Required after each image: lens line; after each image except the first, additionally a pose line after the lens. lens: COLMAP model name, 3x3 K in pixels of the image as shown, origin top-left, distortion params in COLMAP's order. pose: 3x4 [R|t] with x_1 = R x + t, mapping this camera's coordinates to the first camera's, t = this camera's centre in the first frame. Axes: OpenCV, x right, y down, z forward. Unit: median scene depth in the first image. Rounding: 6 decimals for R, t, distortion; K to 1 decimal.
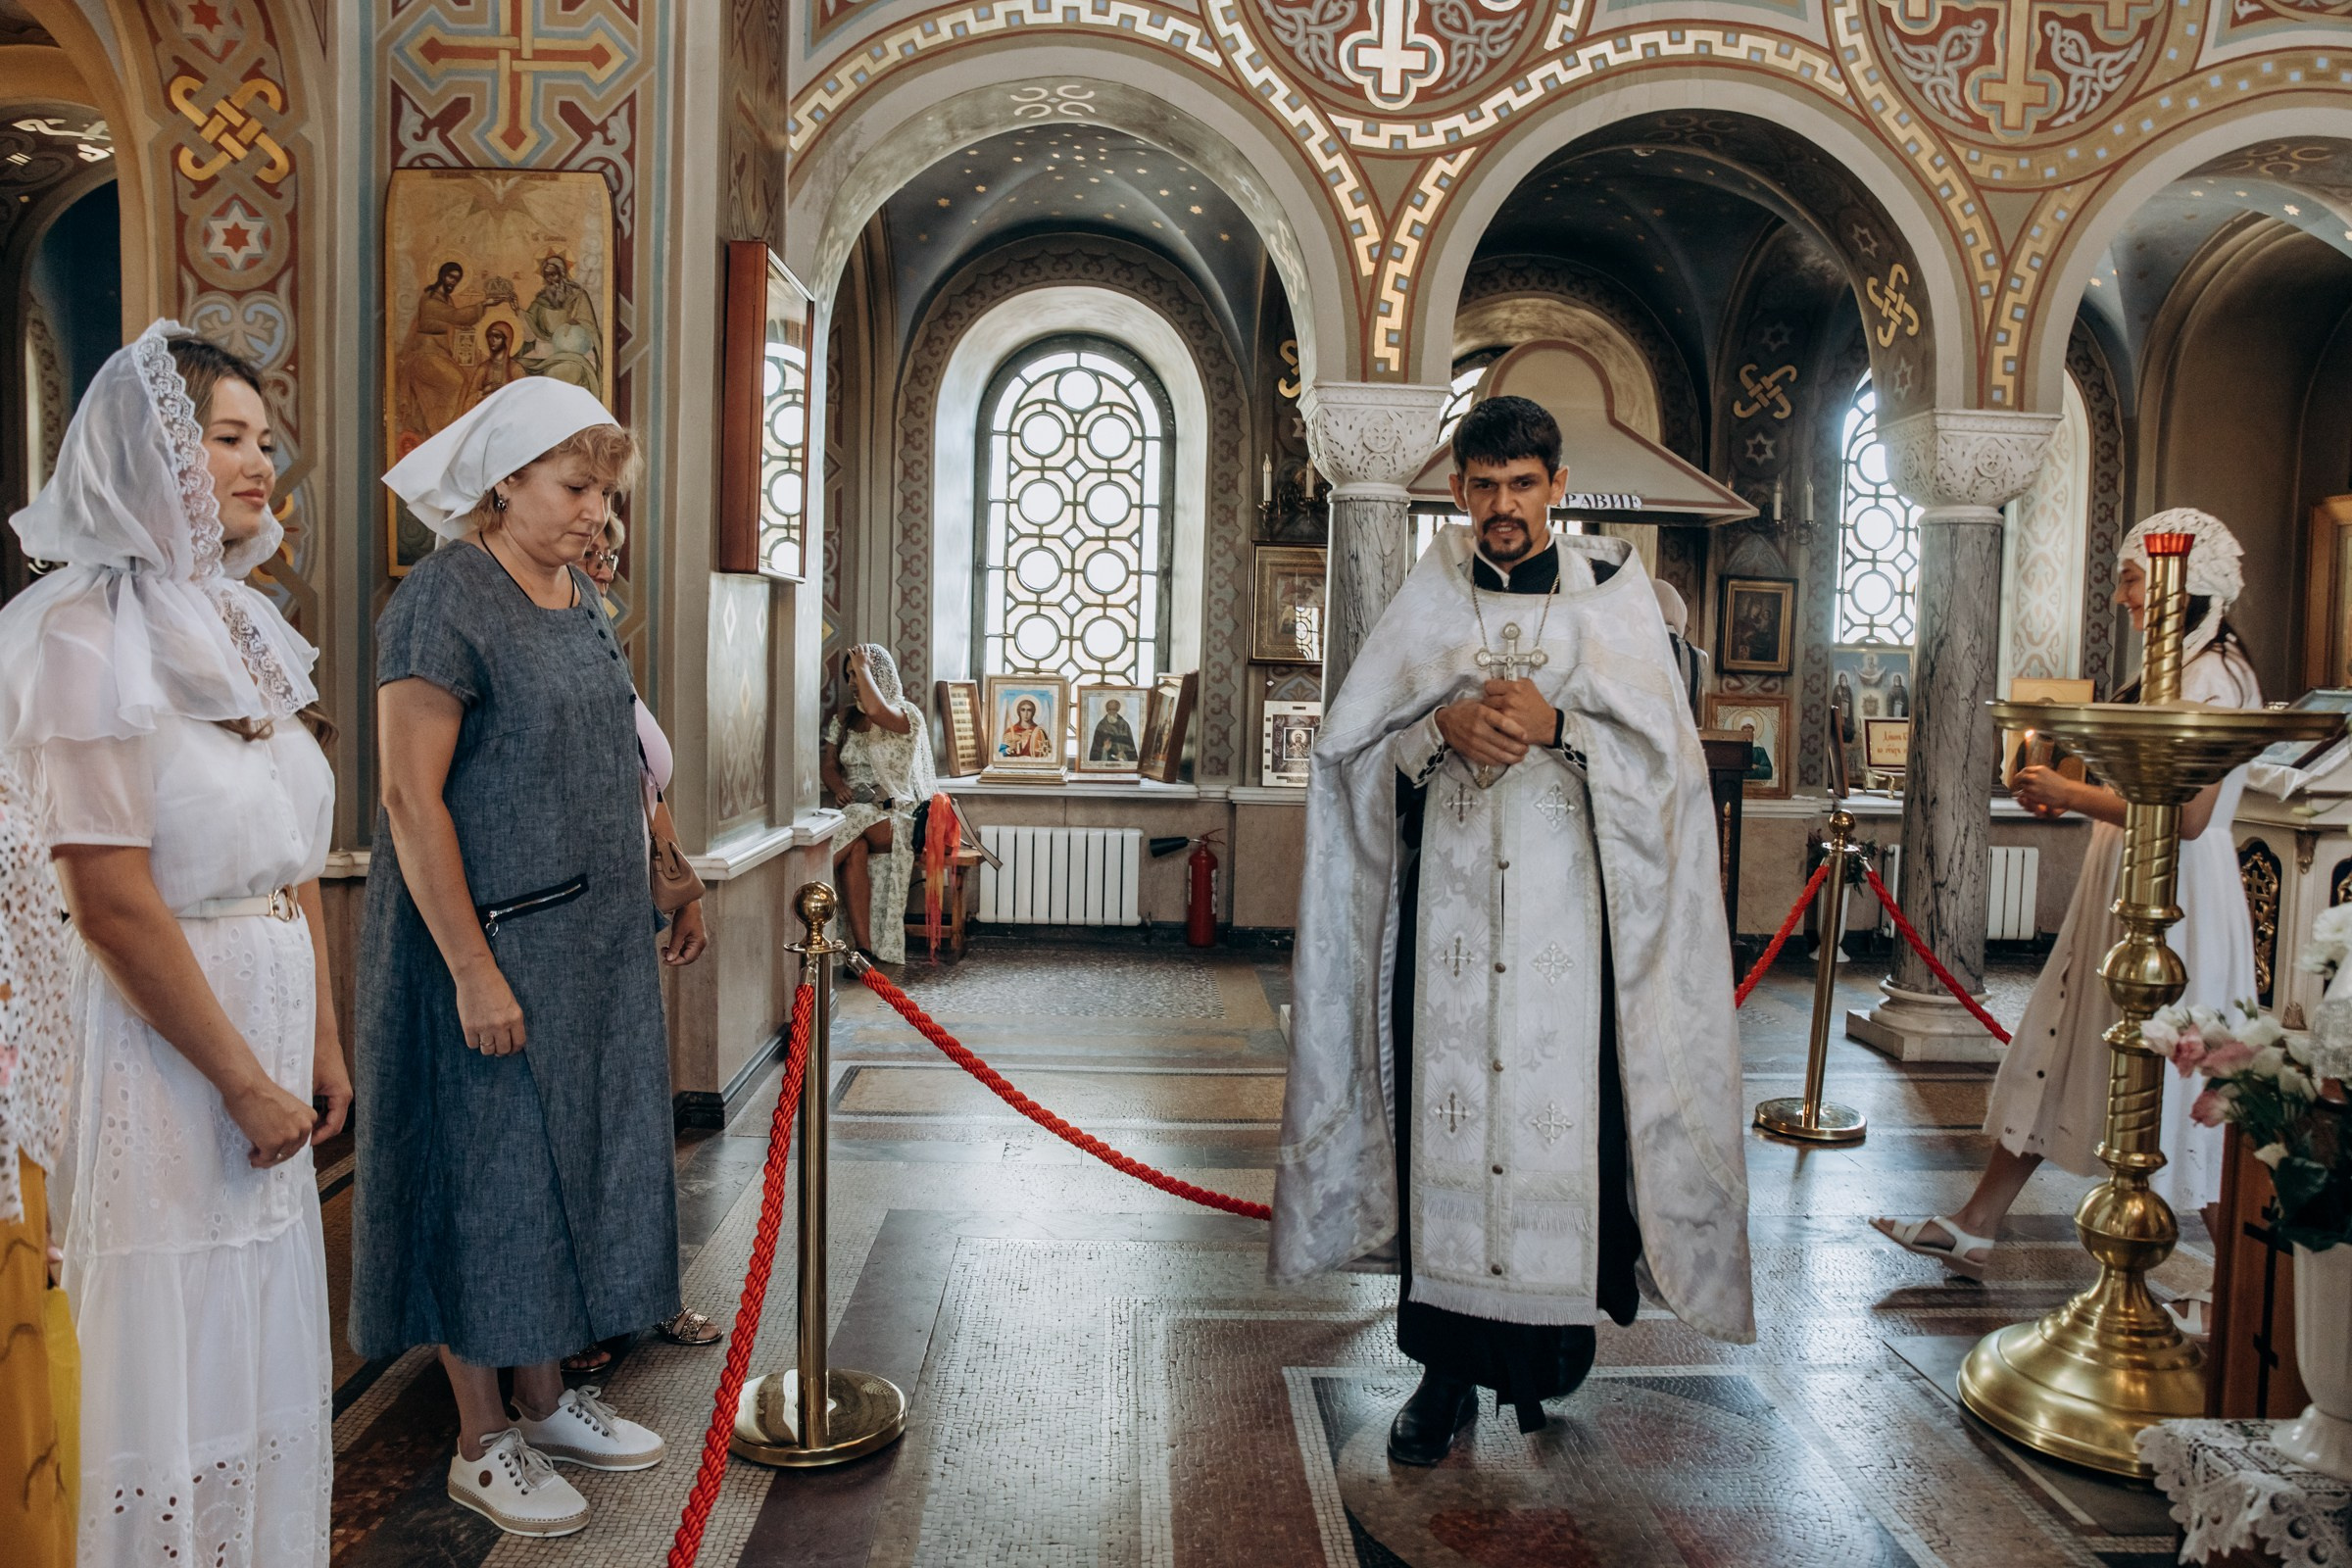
lens RADIAL K [[1630.8, 0, 1160.7], [0, 1630.8, 765.2], [0, 0, 1]] dist [-0.086029, 0.051052]
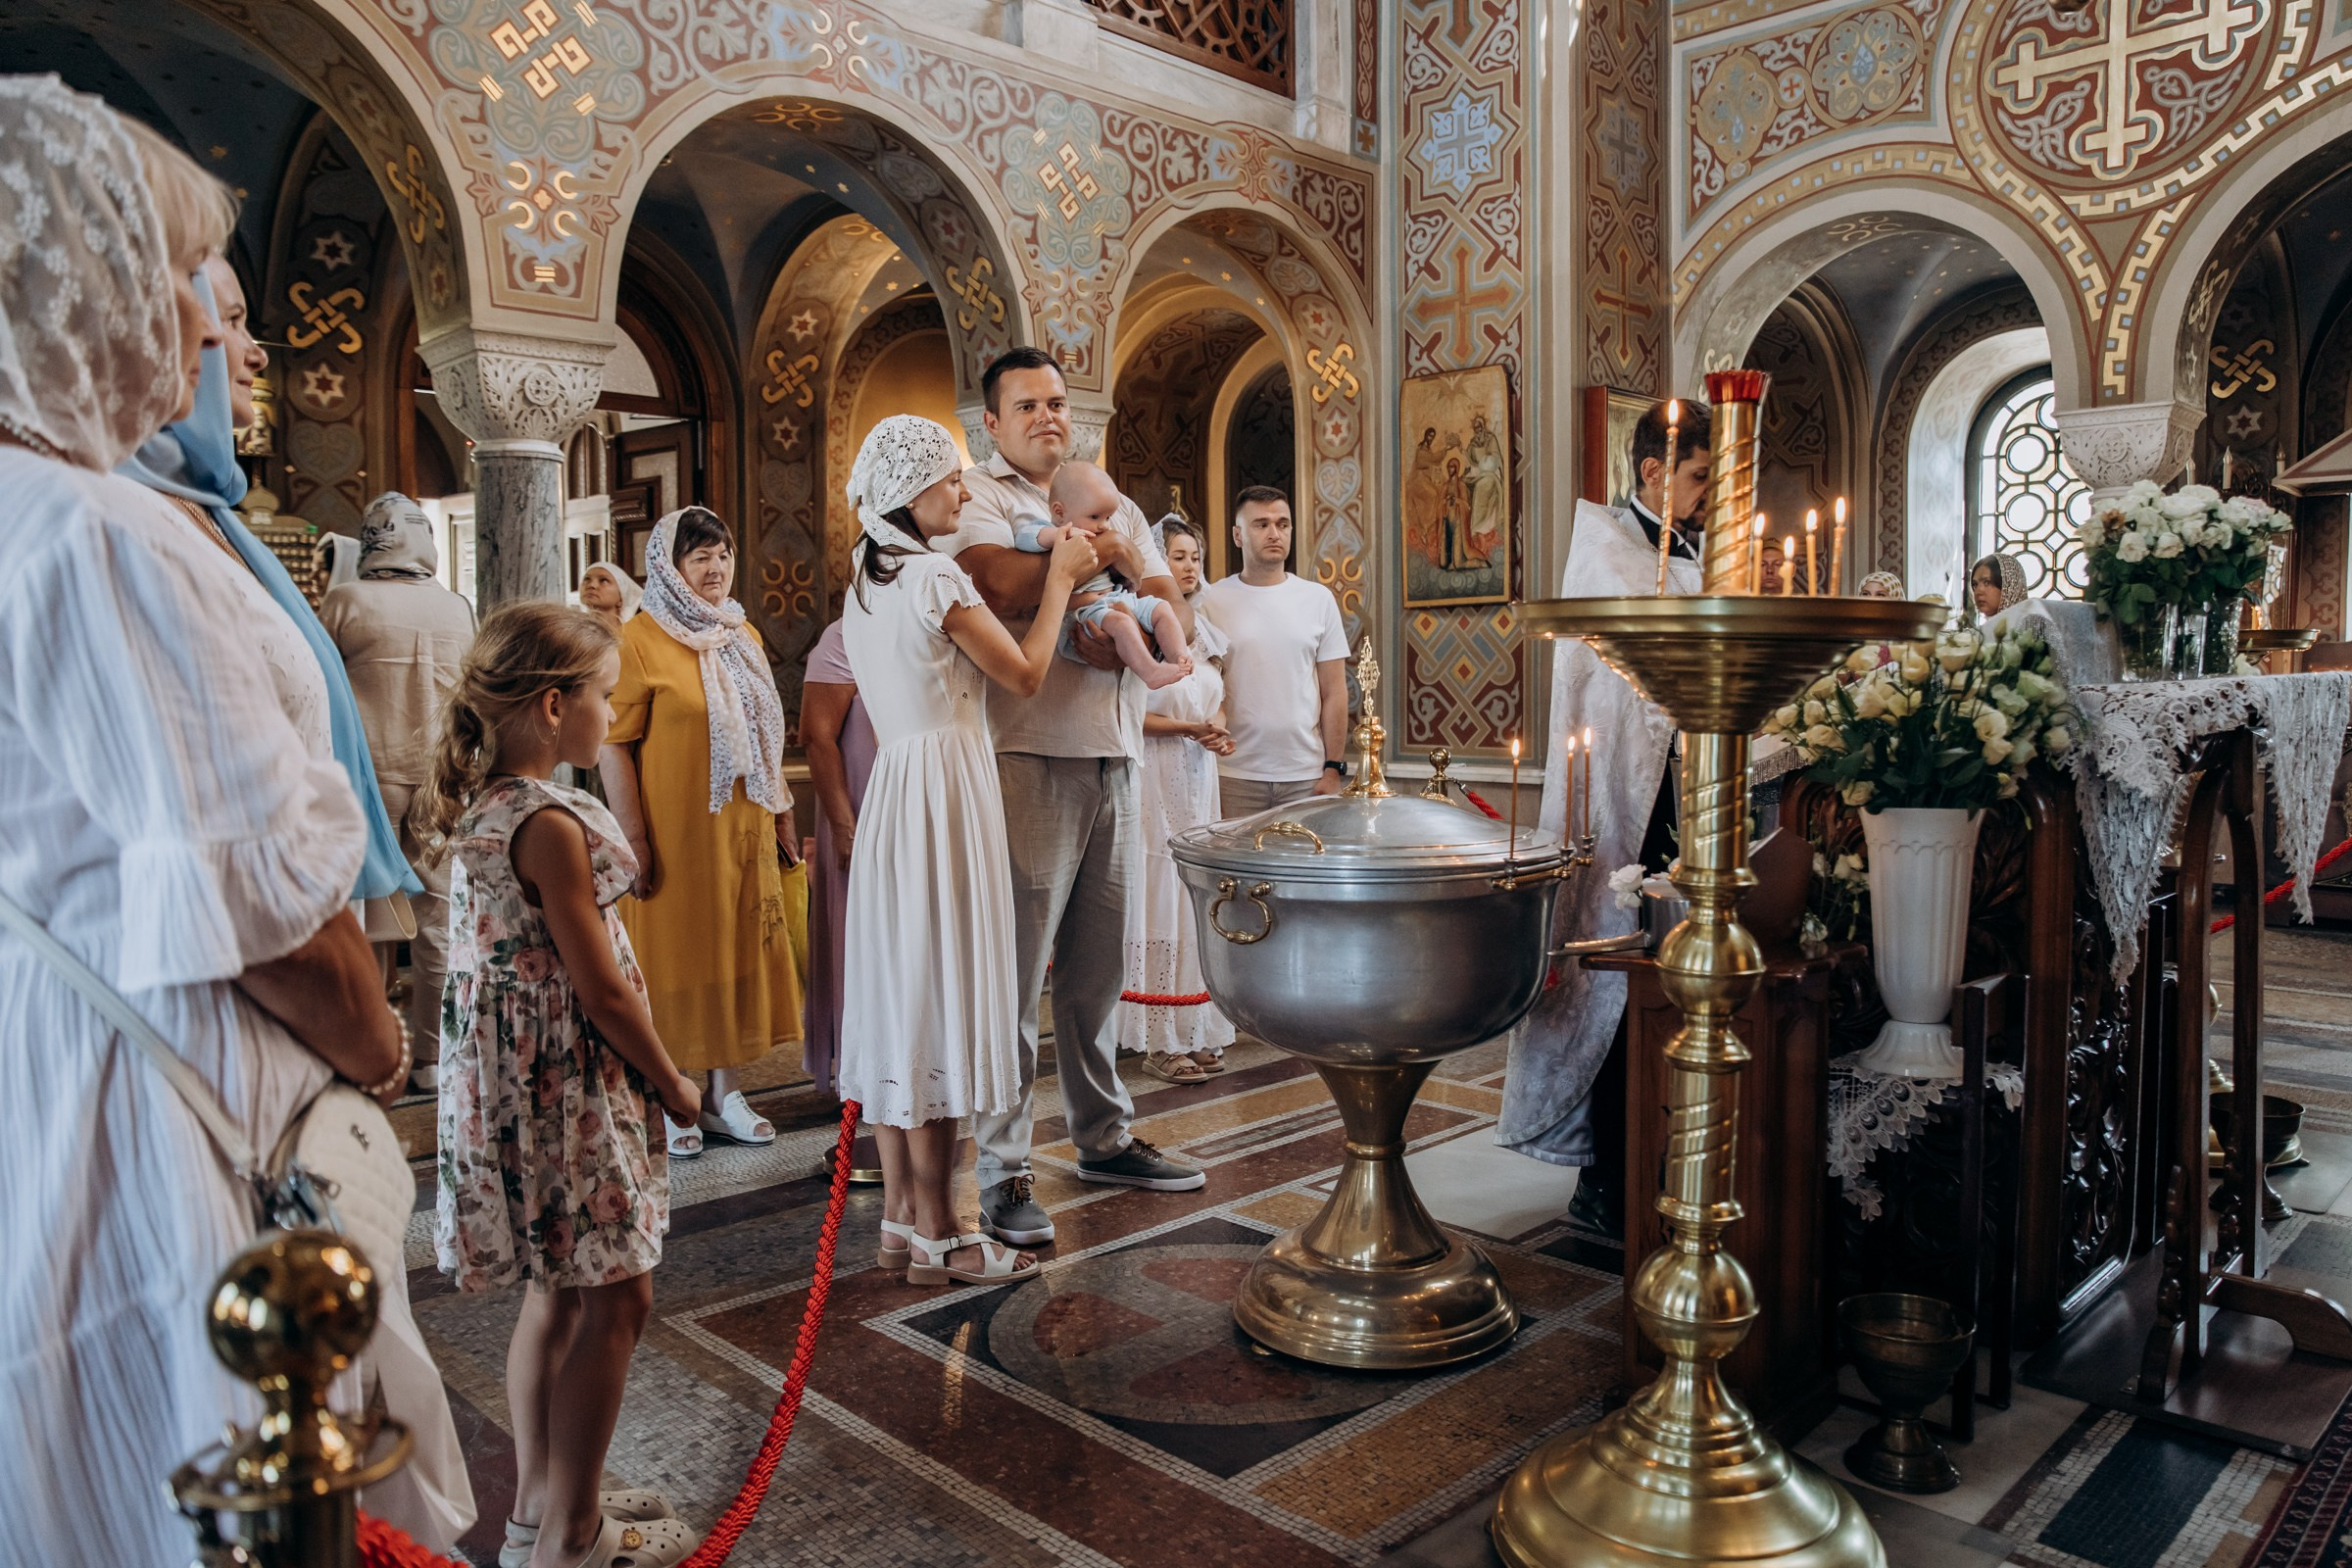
lens RADIAL K [[1630.8, 0, 1155.4], [0, 1630.8, 785.4], [0, 0, 1]] dist [-0.086029, 0.051052]
pose [[0.654144, 0.026635, -0.755901, 0.583053], [-0.027188, 0.999562, 0.011692, 0.055408], [0.755881, 0.012903, 0.654582, -0.323918]]
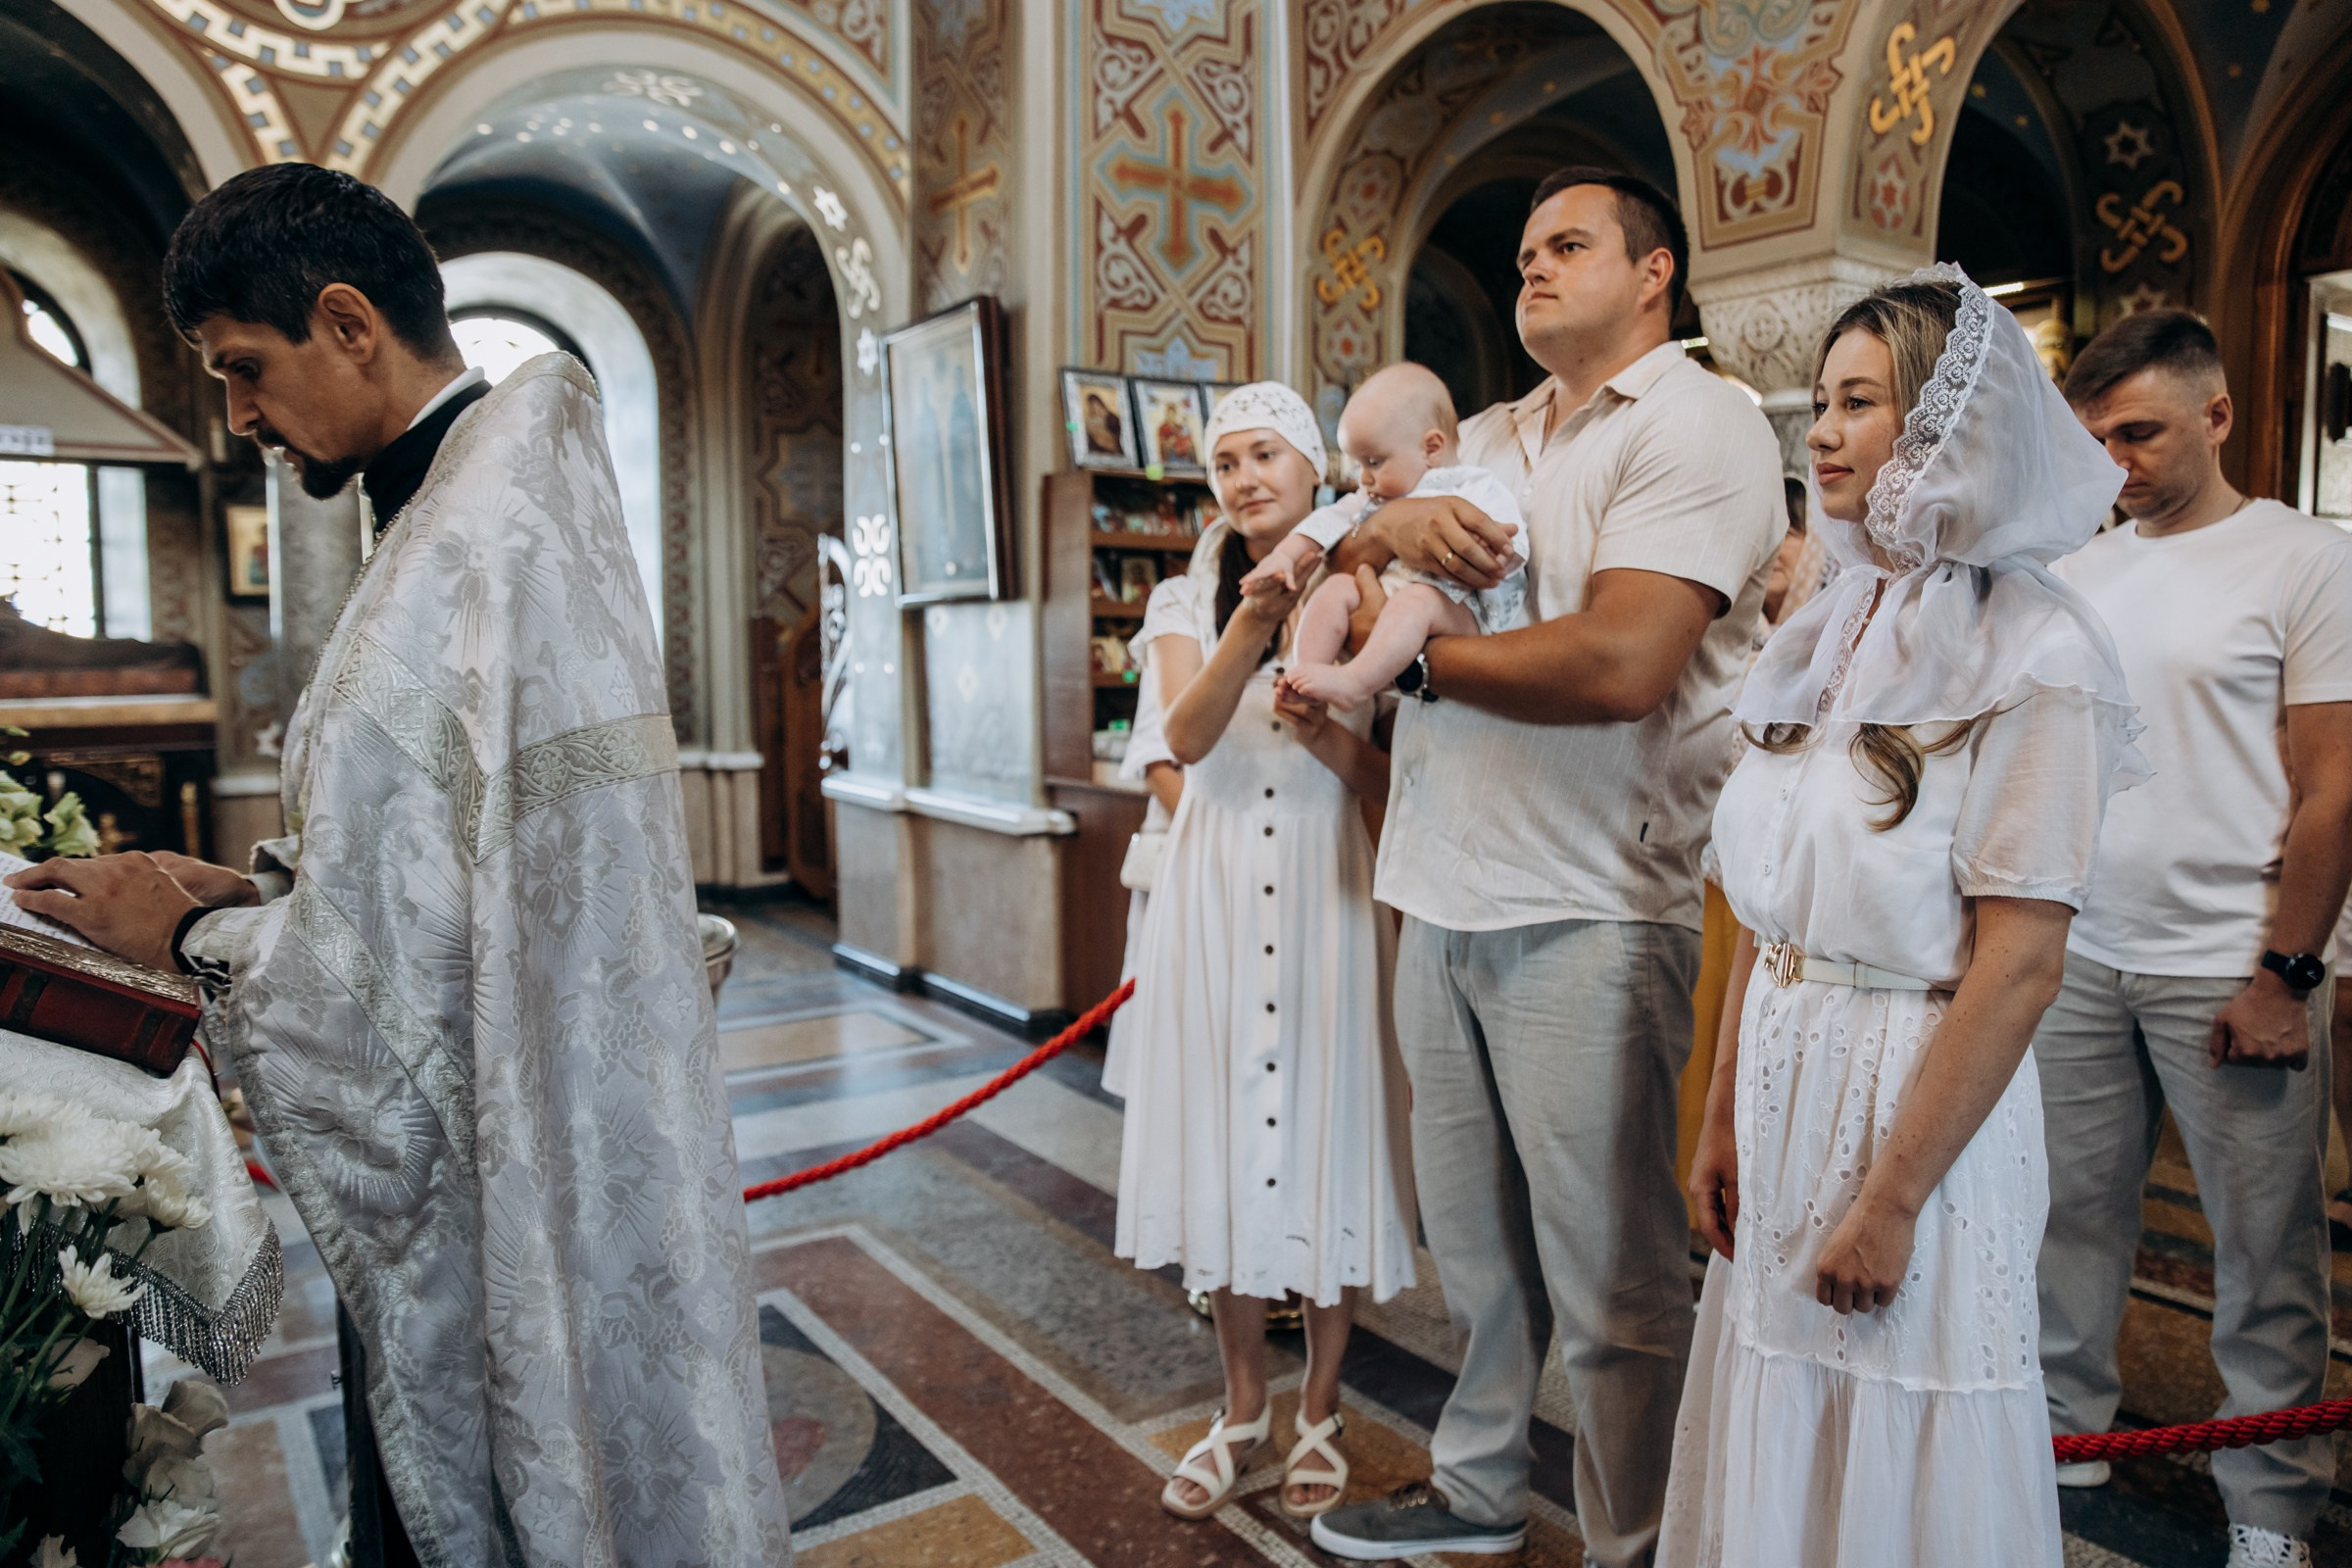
lens RADIAL K [[1630.8, 0, 1159.6], [0, 1630.8, 769.6], [0, 0, 1]] dist [-0.086029, 0.051052]
pose [[-0.846540, 0.027600, -0.531609, 0.281360], [-0.044780, 0.991423, 0.122781, -0.031579], [0.530439, 0.127744, -0.838043, 0.572604]]
